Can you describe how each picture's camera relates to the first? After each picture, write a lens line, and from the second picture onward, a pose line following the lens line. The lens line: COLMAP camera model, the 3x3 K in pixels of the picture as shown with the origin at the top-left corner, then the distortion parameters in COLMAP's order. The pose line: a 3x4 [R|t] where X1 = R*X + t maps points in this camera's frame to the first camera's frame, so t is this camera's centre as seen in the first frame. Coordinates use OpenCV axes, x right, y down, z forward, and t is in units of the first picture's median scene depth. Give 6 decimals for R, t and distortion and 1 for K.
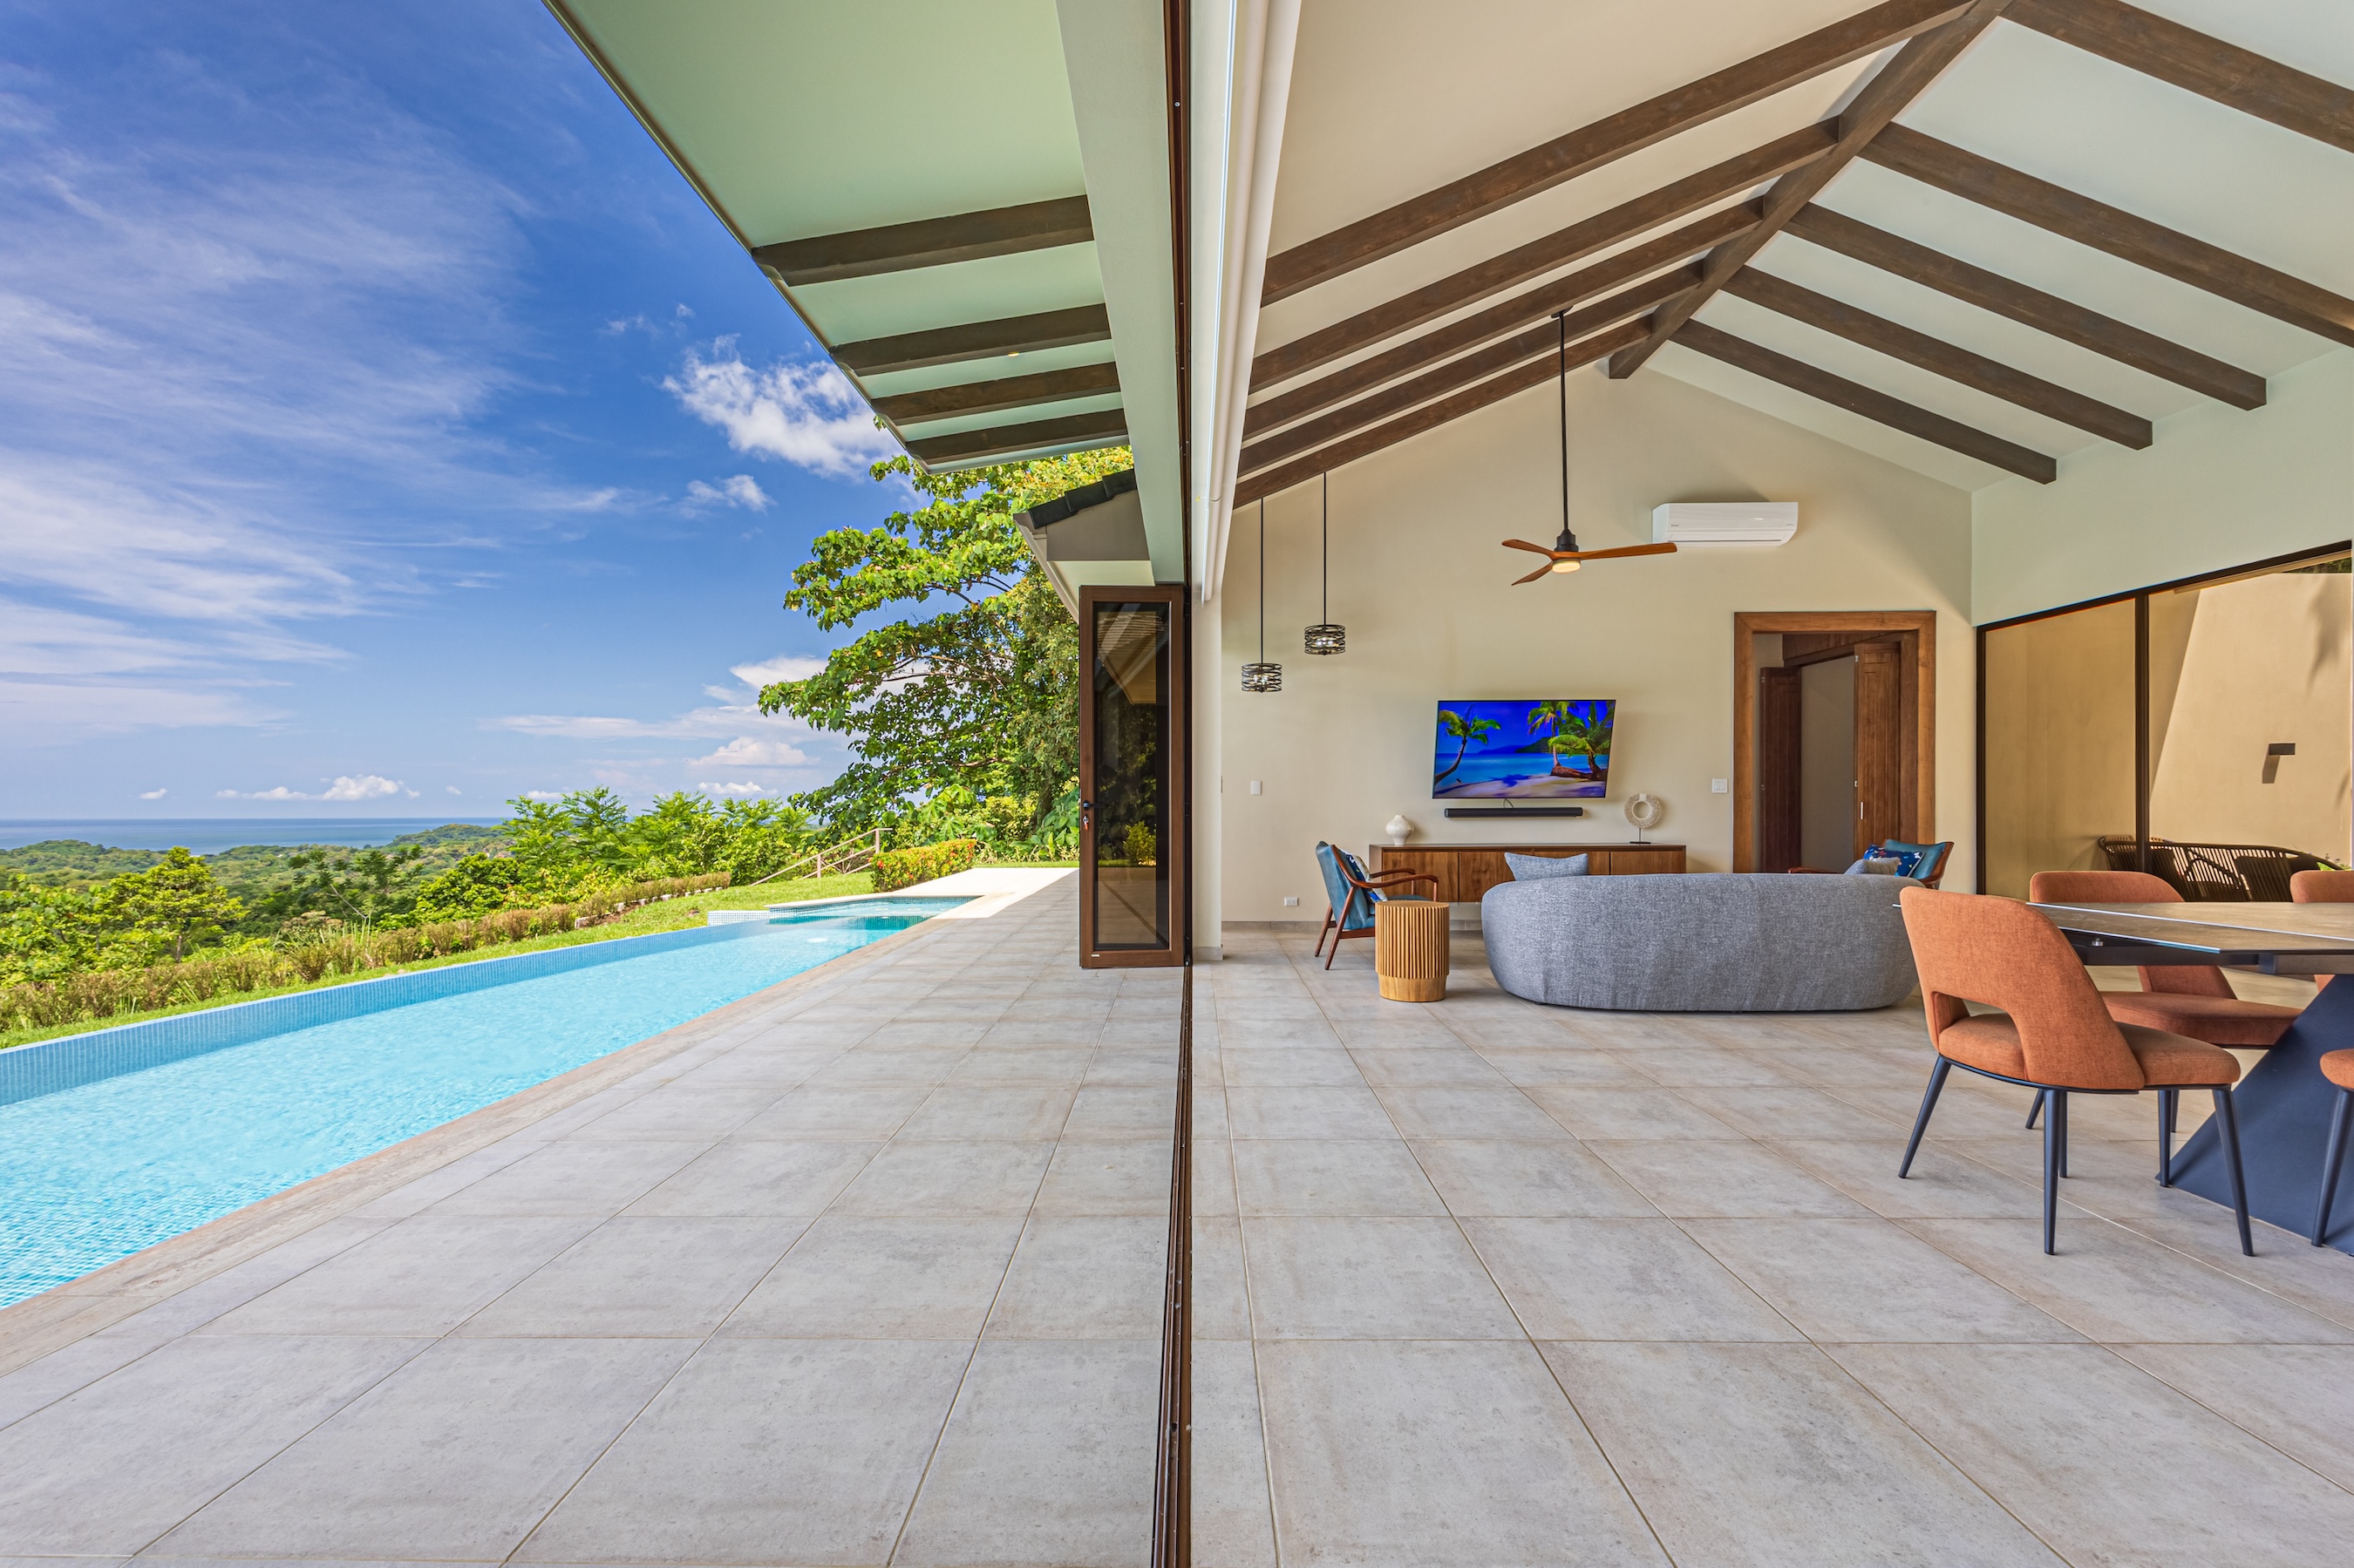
lens RADIAL K [[921.3, 0, 1167.4], [0, 921.3, 816.7], [0, 0, 1]] dist [-0.001219, 0.001075]
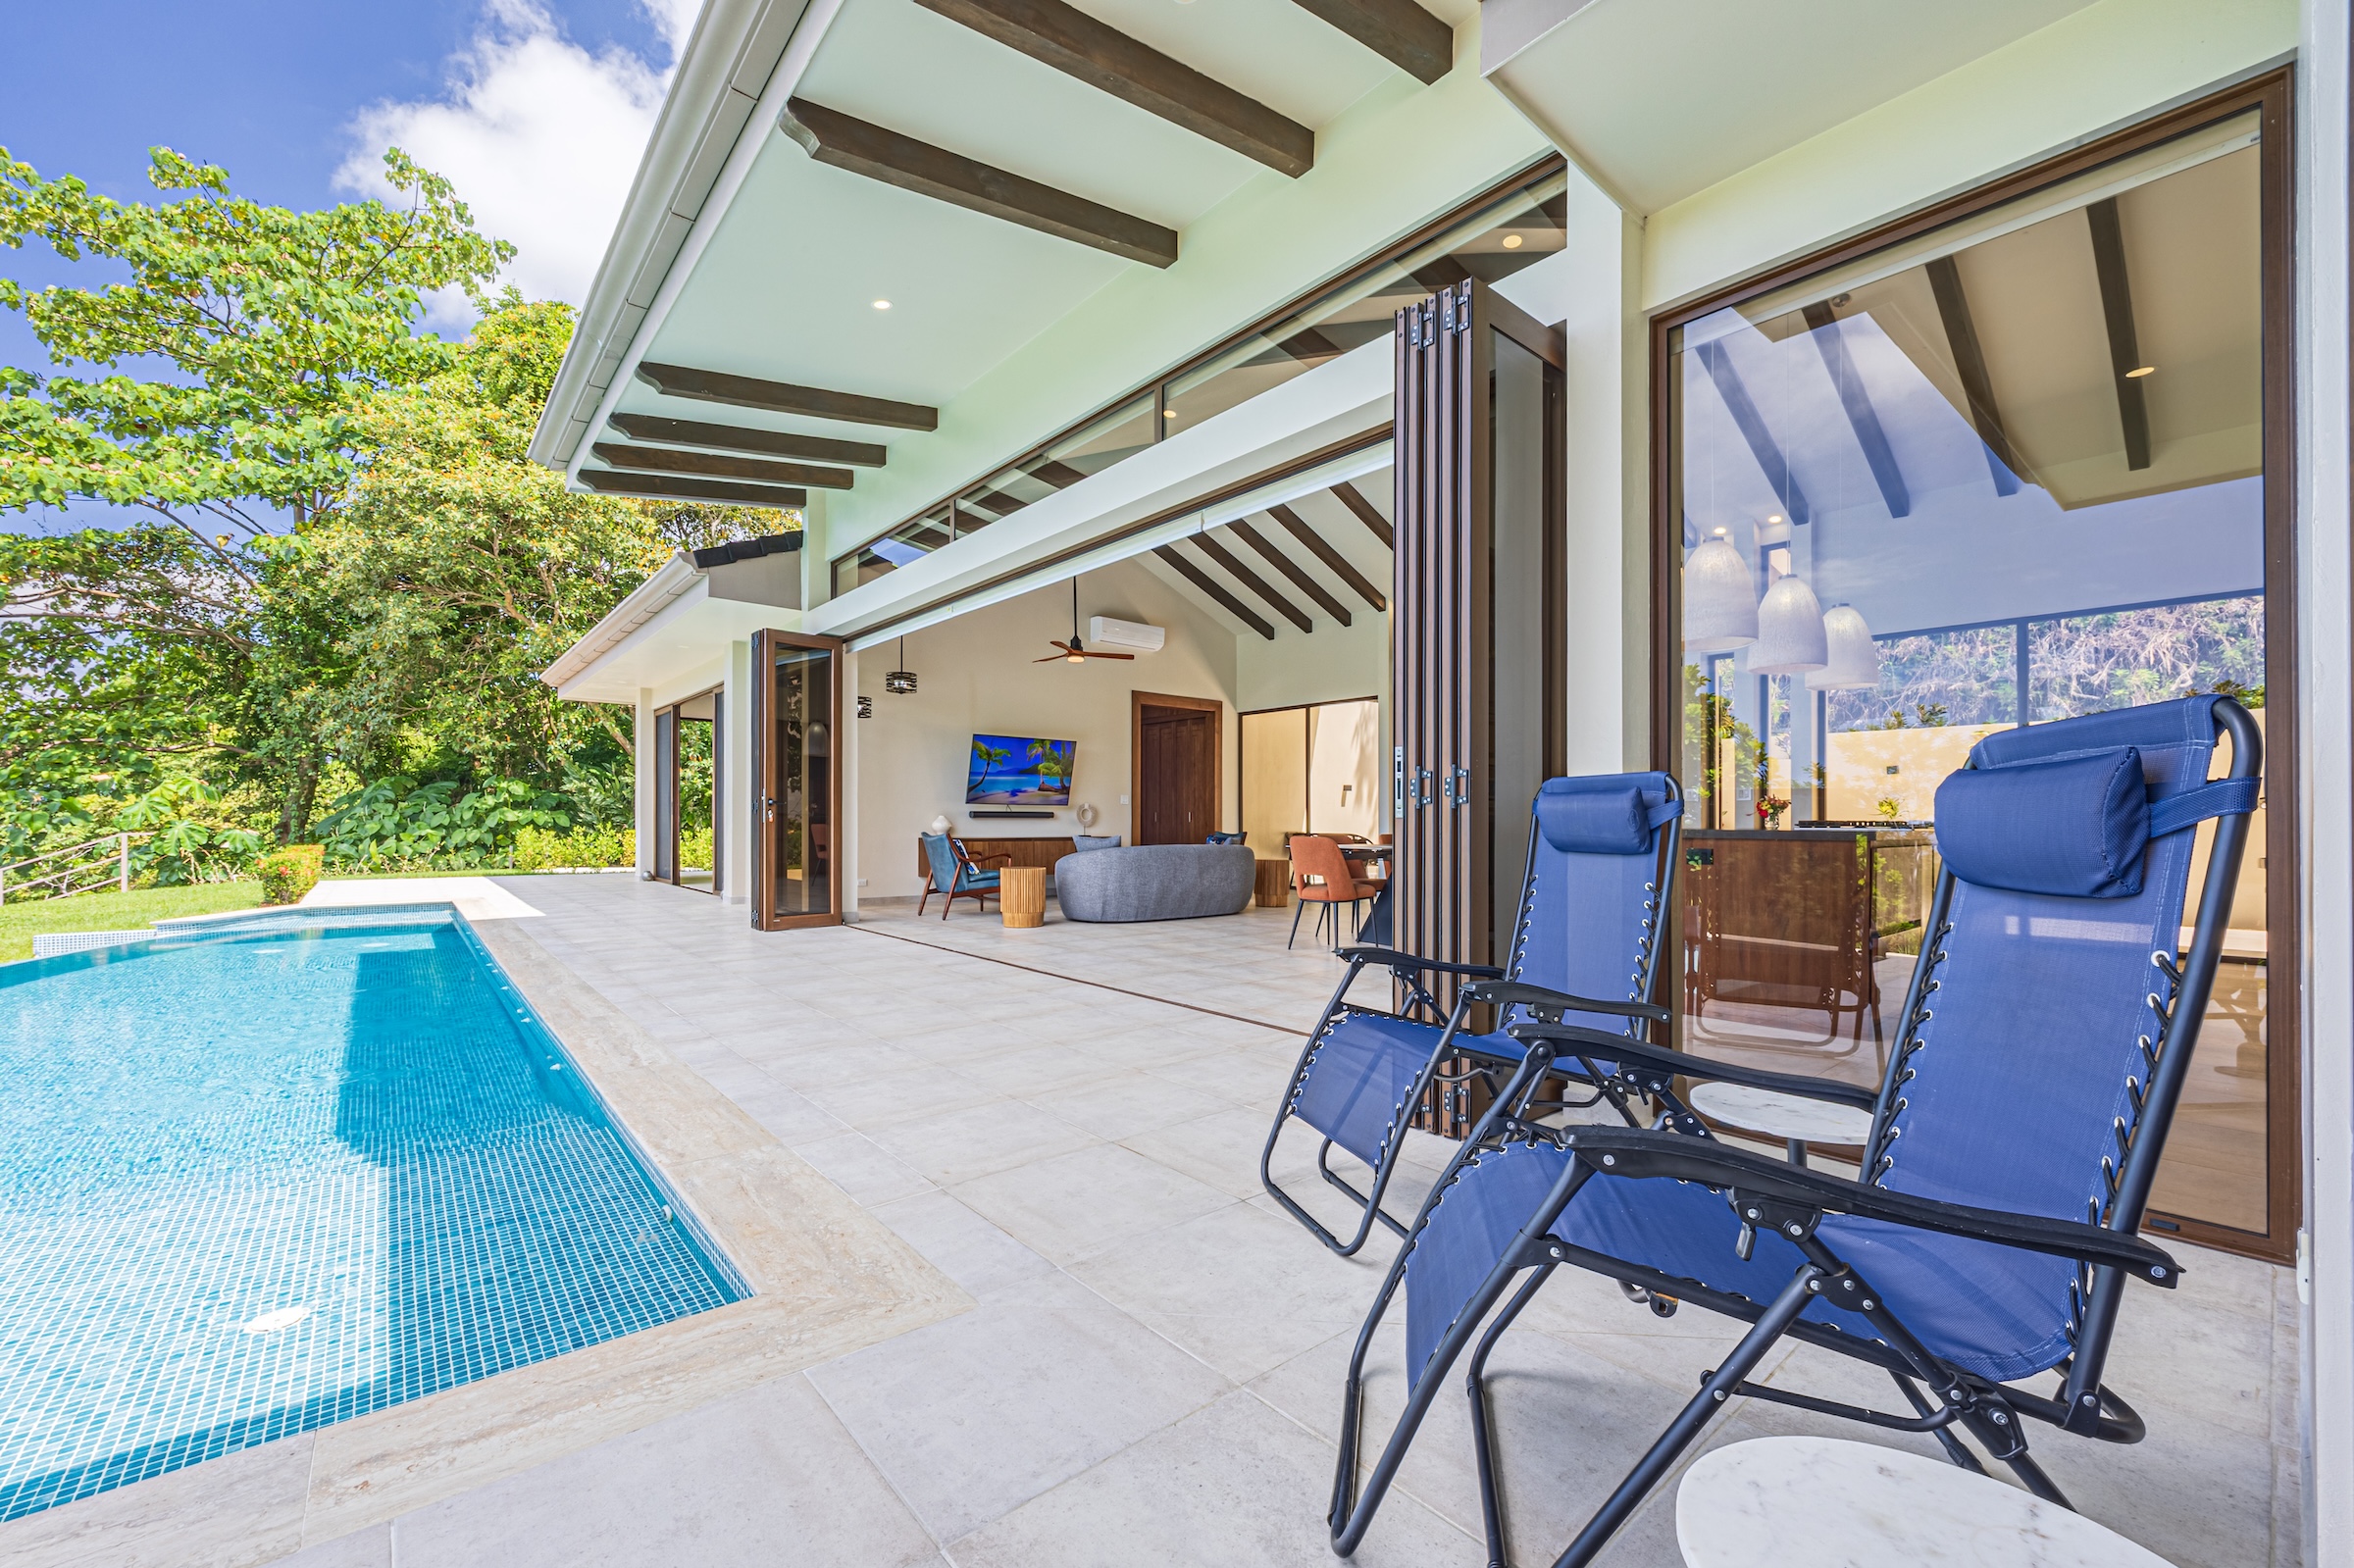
lens RADIAL K [[921.3, 0, 1152.5], [0, 921.3, 844.9], [0, 0, 1]] dist [-0.001219, 0.001075]
pose [[0.759044, -0.007787, 0.650993, -0.402144], [-0.003329, 0.999869, 0.015841, 0.019172], [-0.651031, -0.014191, 0.758918, -0.238042]]
